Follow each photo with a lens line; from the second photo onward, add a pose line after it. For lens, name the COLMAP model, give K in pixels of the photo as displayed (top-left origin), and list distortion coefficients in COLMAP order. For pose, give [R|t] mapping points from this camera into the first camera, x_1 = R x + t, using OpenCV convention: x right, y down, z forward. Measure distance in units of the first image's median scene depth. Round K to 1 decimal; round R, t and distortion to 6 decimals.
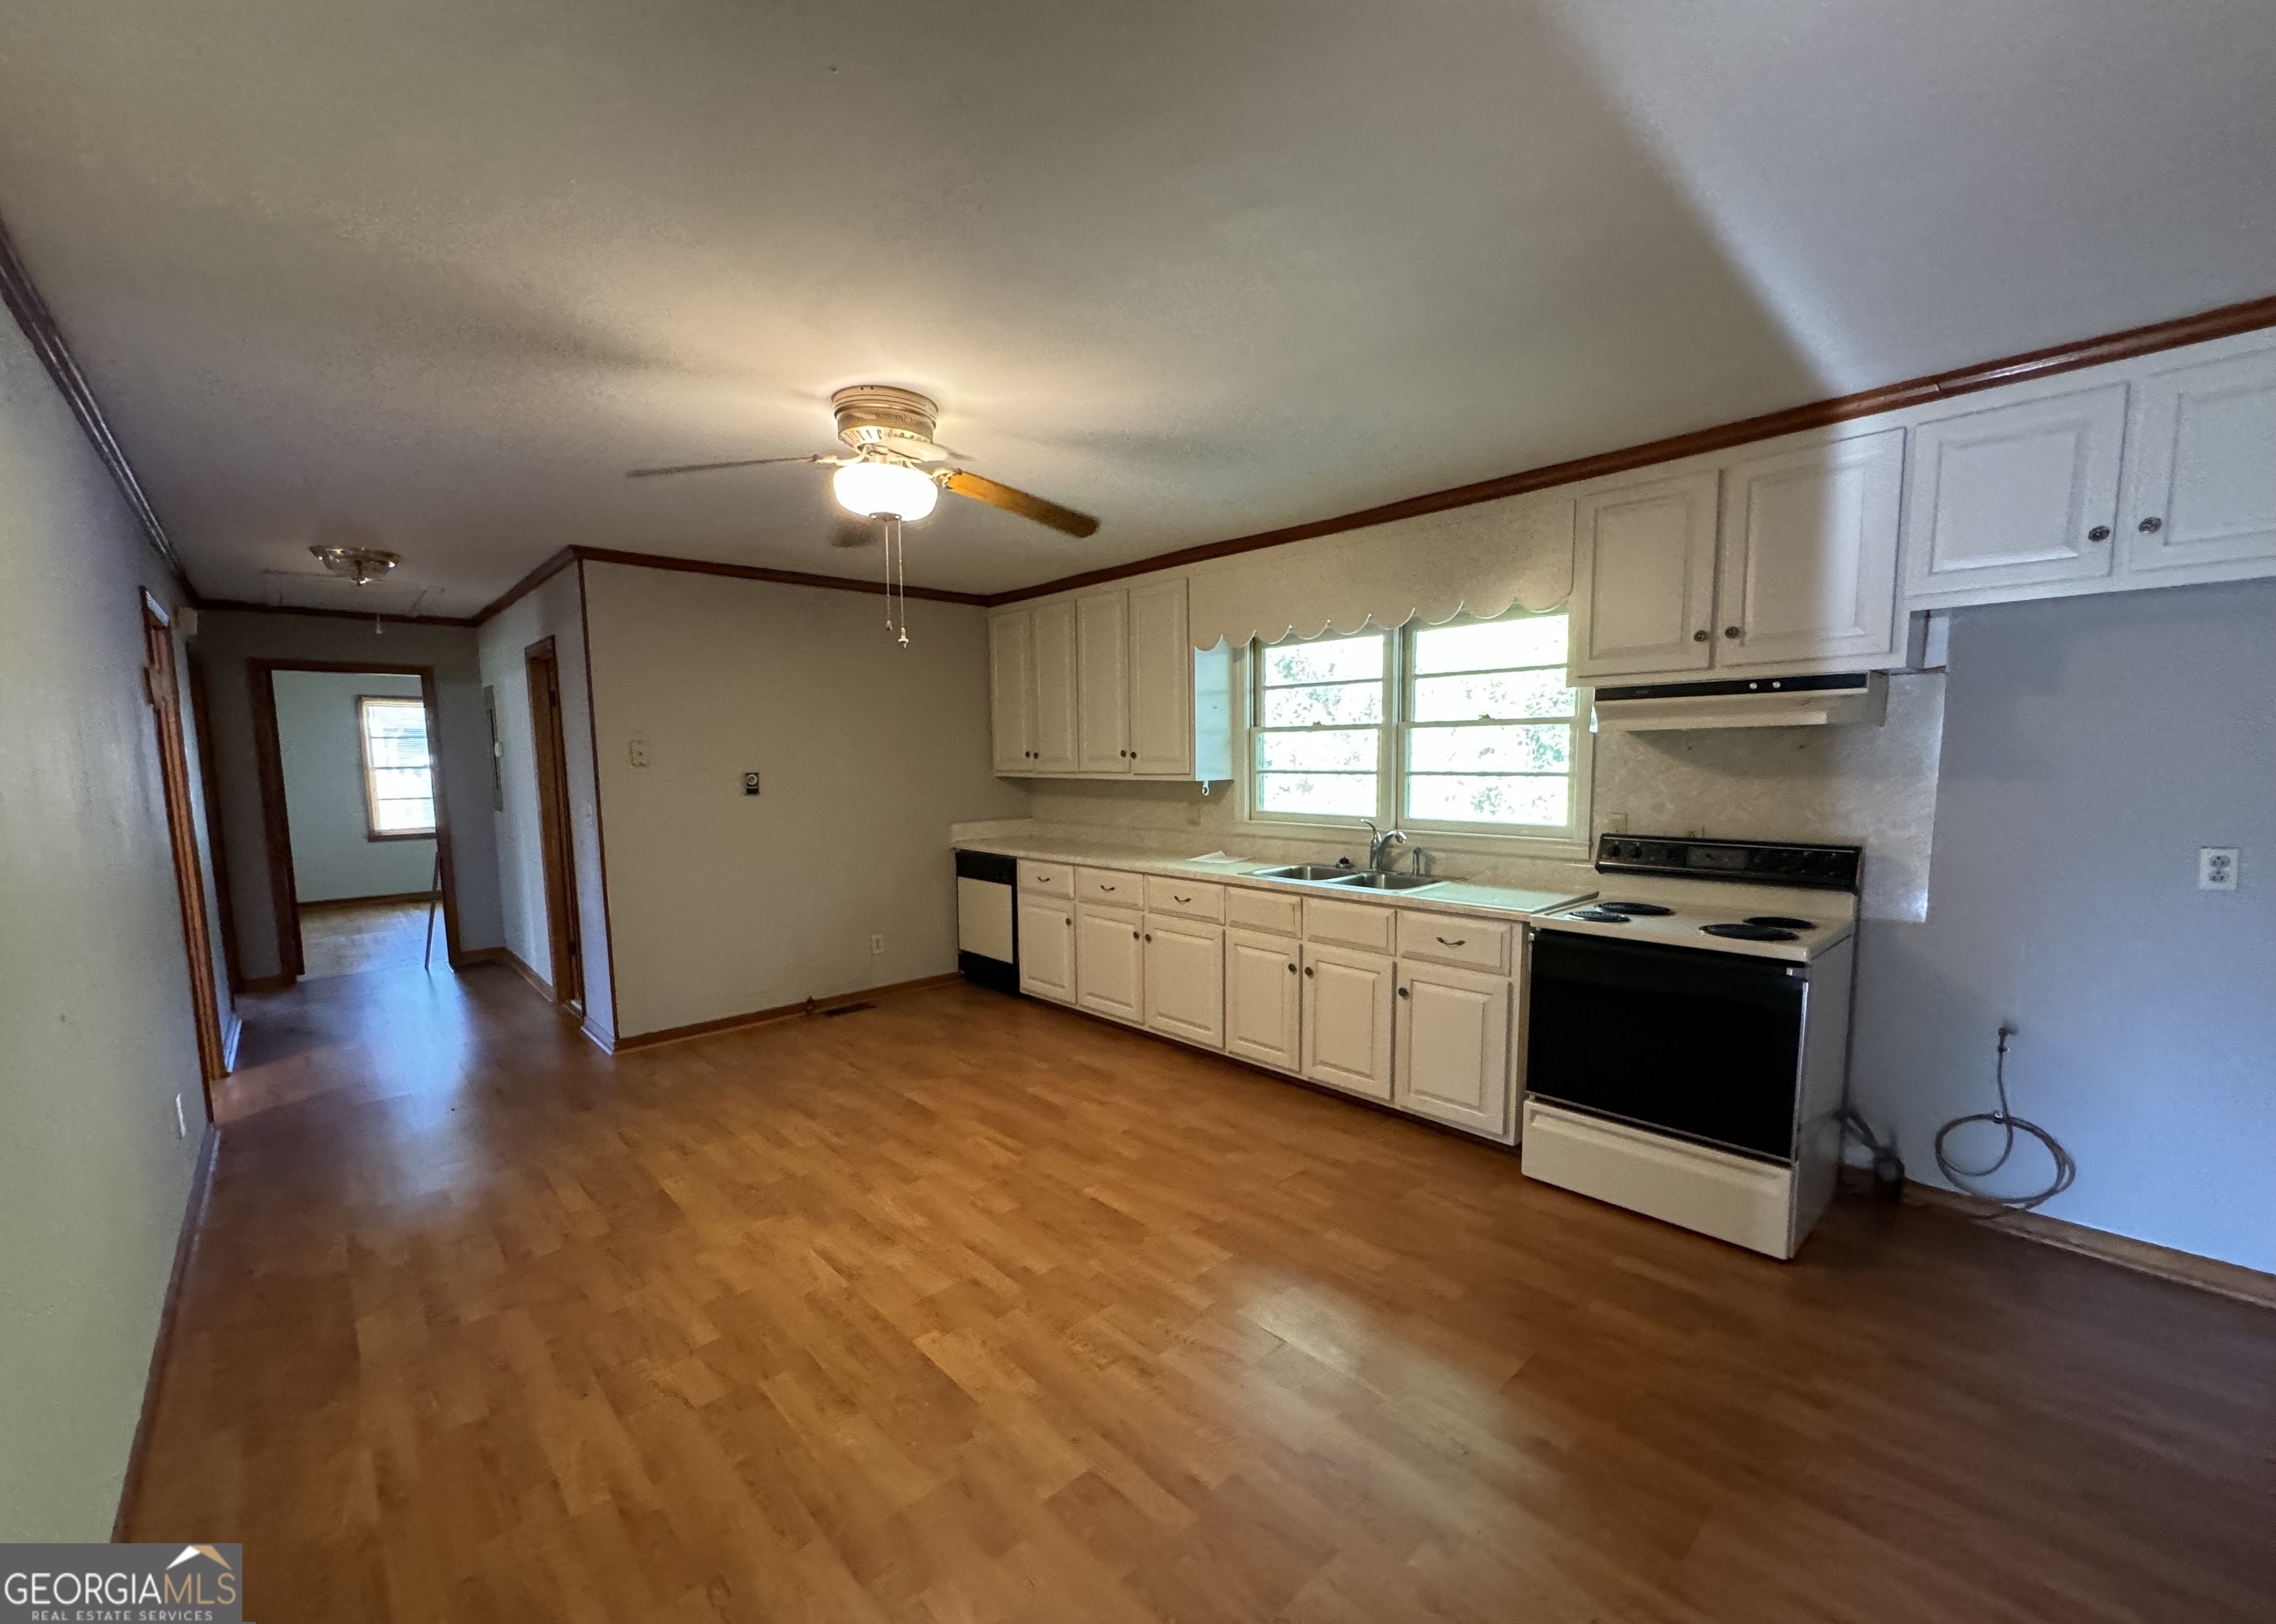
lens RADIAL K [[907.2, 0, 1137.9], [0, 907.2, 850.6], [0, 0, 1]] dist [-0.002526, -0.000241]
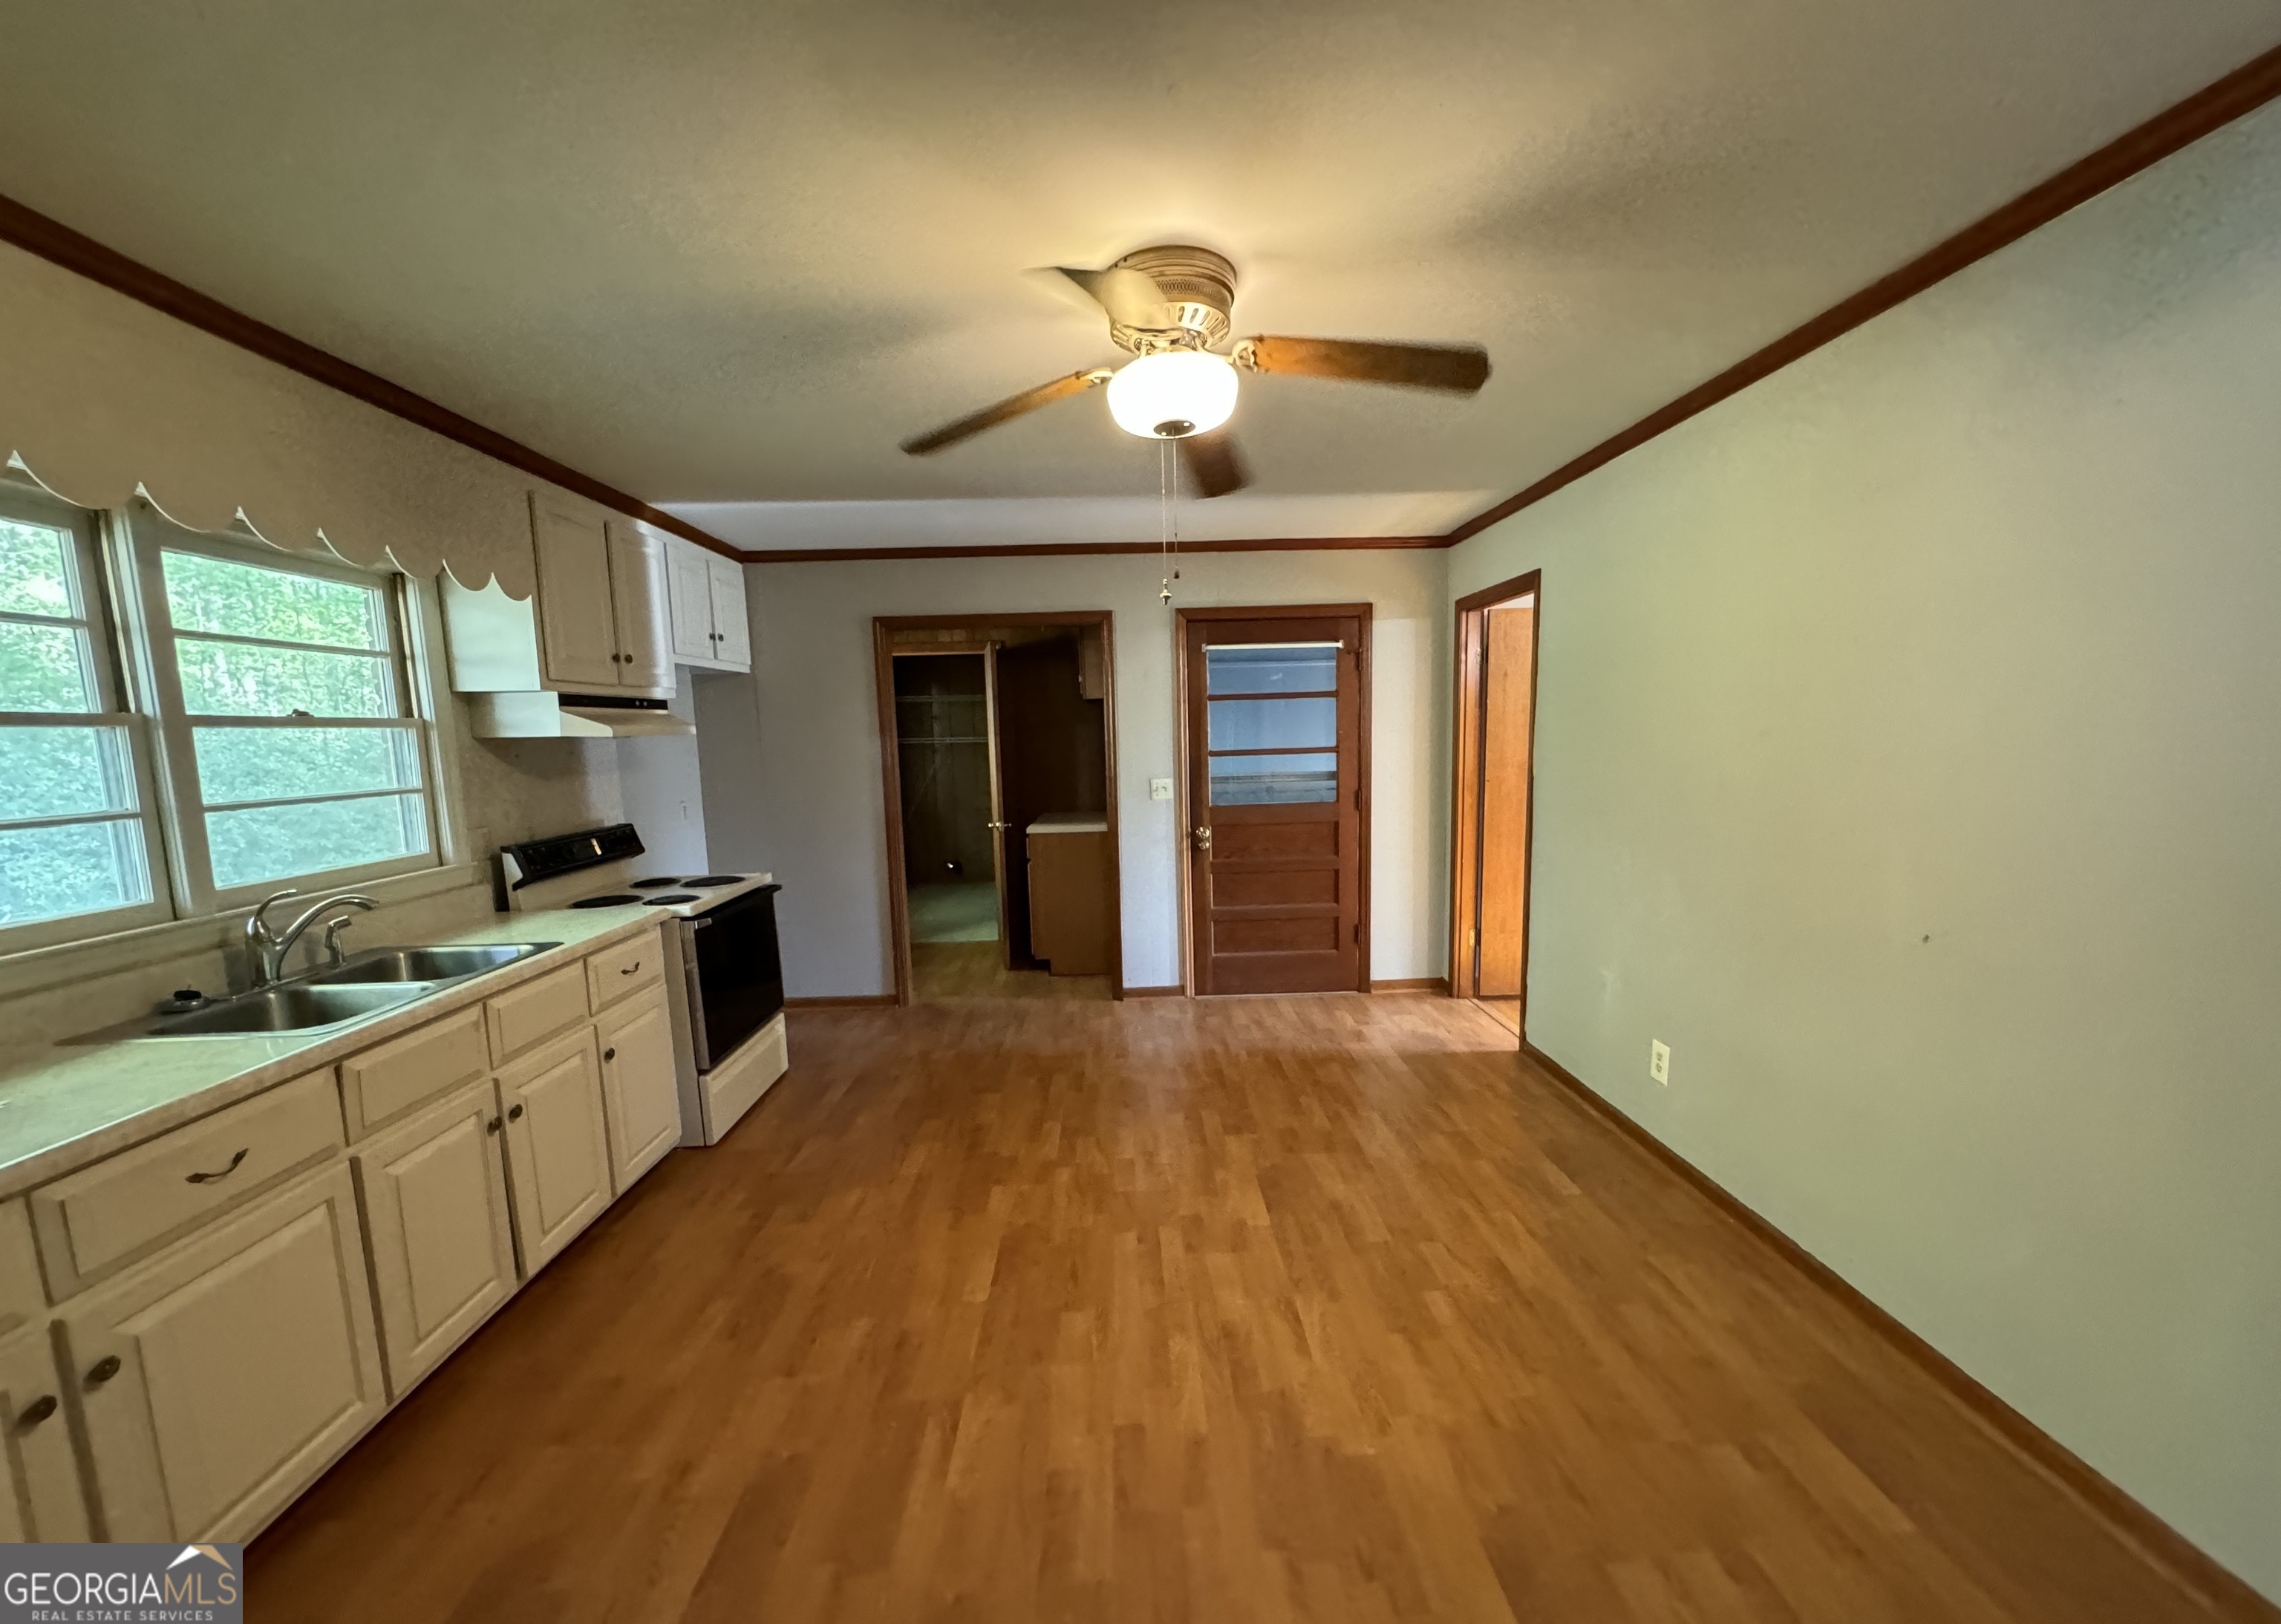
lens RADIAL K [[909.2, 0, 1140.4], [0, 909.2, 850.7], [0, 0, 1]] dist [-0.002526, -0.000241]
pose [[-0.747089, -0.058580, 0.662138, -0.551243], [0.103916, 0.973570, 0.203380, -0.127793], [-0.656552, 0.220750, -0.721256, 1.160535]]
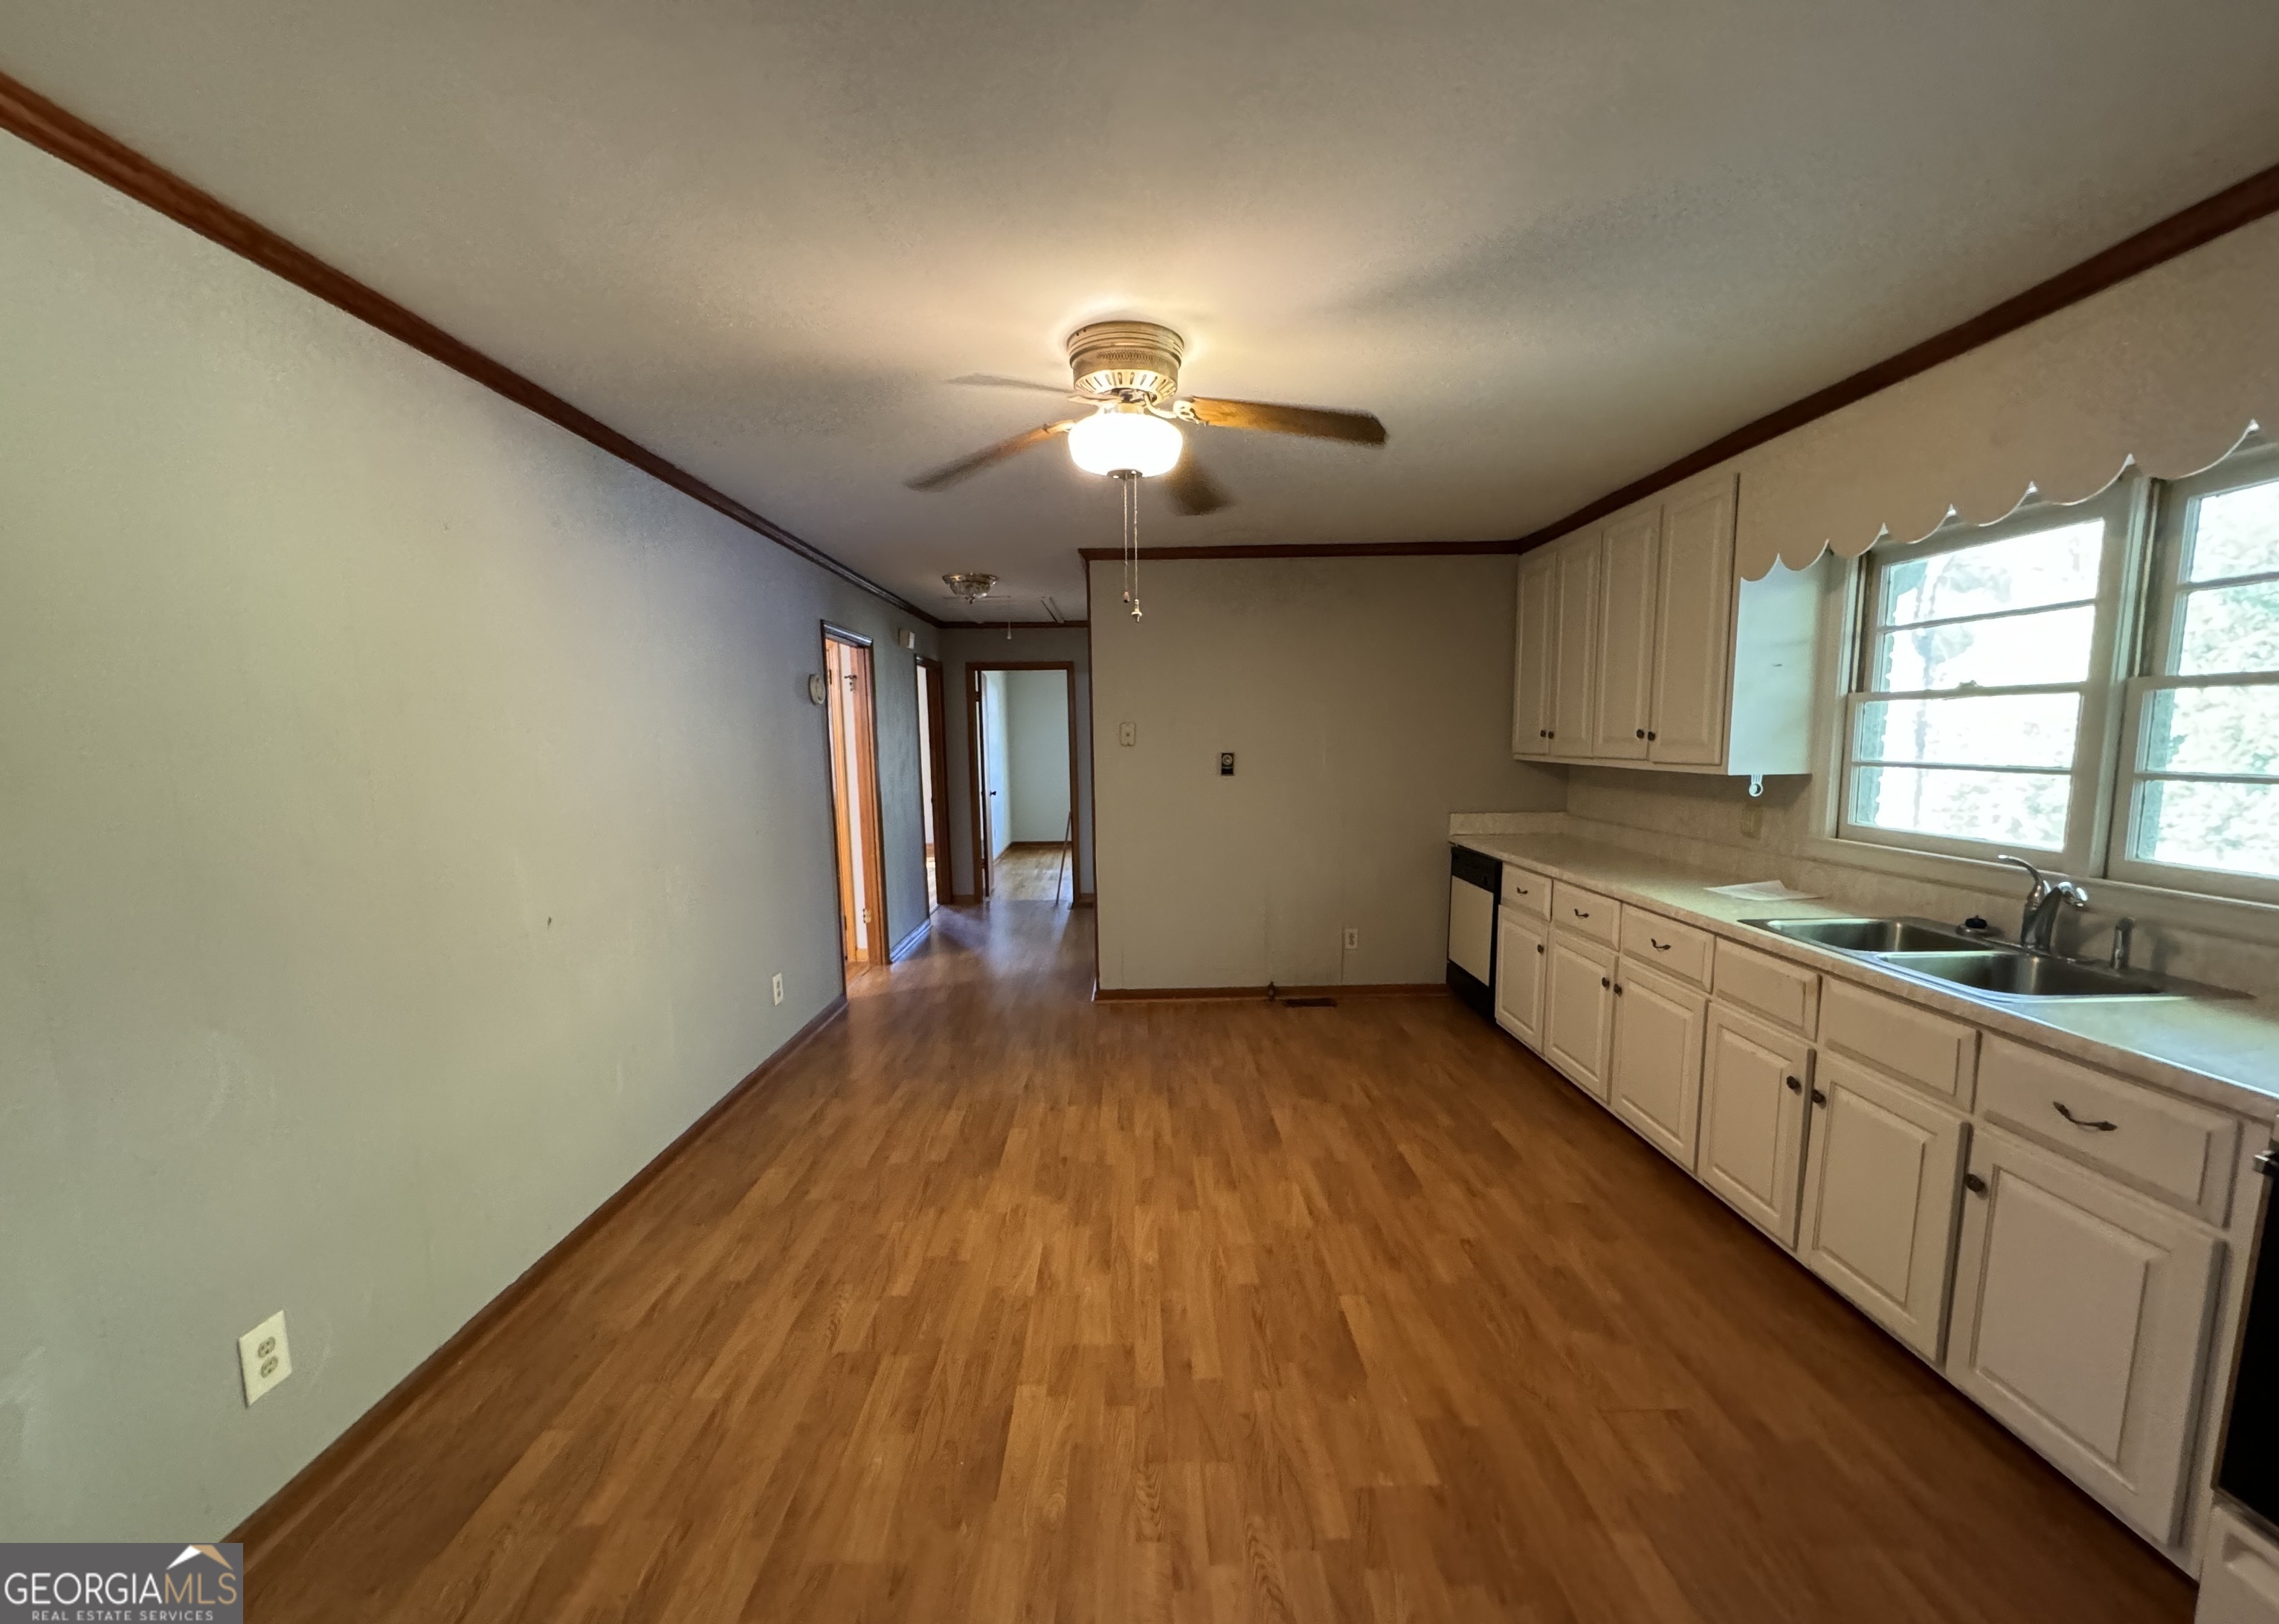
lens RADIAL K [[911.6, 0, 1143.9], [0, 911.6, 851.7], [0, 0, 1]] dist [-0.002430, 0.000330]
pose [[0.737446, 0.087134, -0.669762, 0.257472], [-0.066223, 0.996193, 0.056686, -0.036782], [0.672152, 0.002551, 0.740409, 0.247836]]
